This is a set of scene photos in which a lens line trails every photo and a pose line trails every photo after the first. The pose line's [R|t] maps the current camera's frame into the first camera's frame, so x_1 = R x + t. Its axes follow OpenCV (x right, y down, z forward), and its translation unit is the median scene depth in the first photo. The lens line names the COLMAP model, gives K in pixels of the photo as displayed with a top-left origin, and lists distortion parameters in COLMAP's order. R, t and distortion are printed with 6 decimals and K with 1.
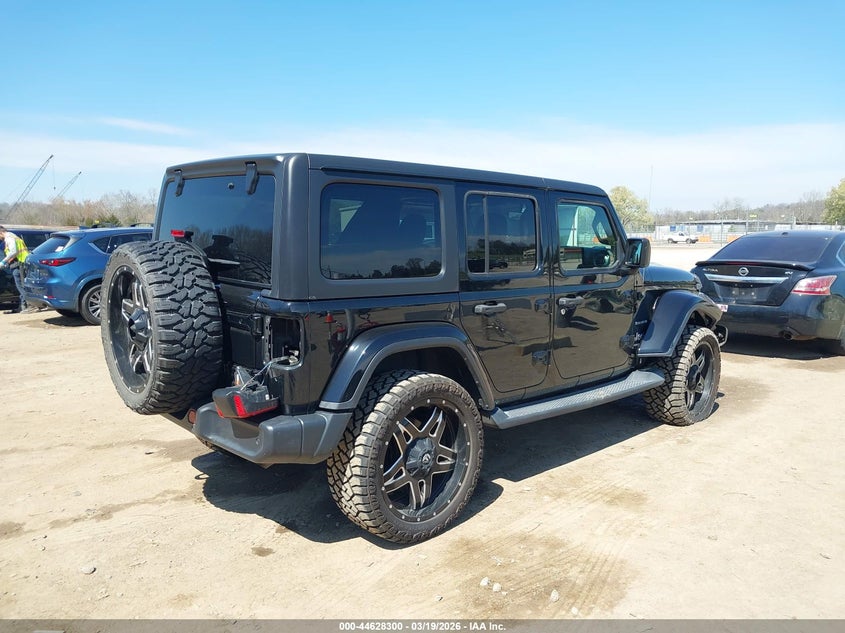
lens RADIAL K [[662.0, 0, 424.8], [0, 662.0, 316.0], [0, 0, 1]] dist [-0.000248, 0.001247]
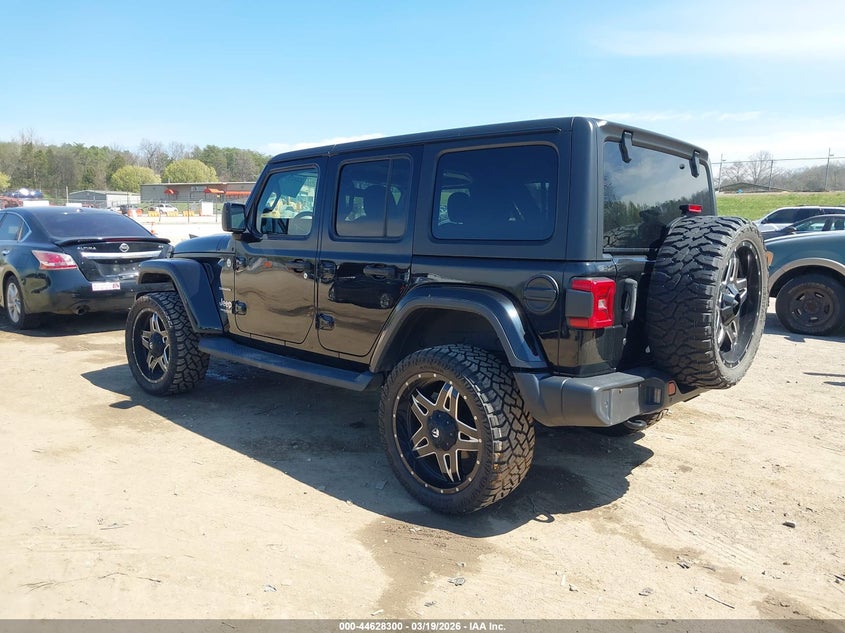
lens RADIAL K [[662.0, 0, 424.8], [0, 662.0, 316.0], [0, 0, 1]] dist [-0.000248, 0.001247]
pose [[-0.059069, -0.144446, 0.987748, -1.050133], [0.111016, 0.982387, 0.150301, -0.123460], [-0.992062, 0.118534, -0.041993, 1.127999]]
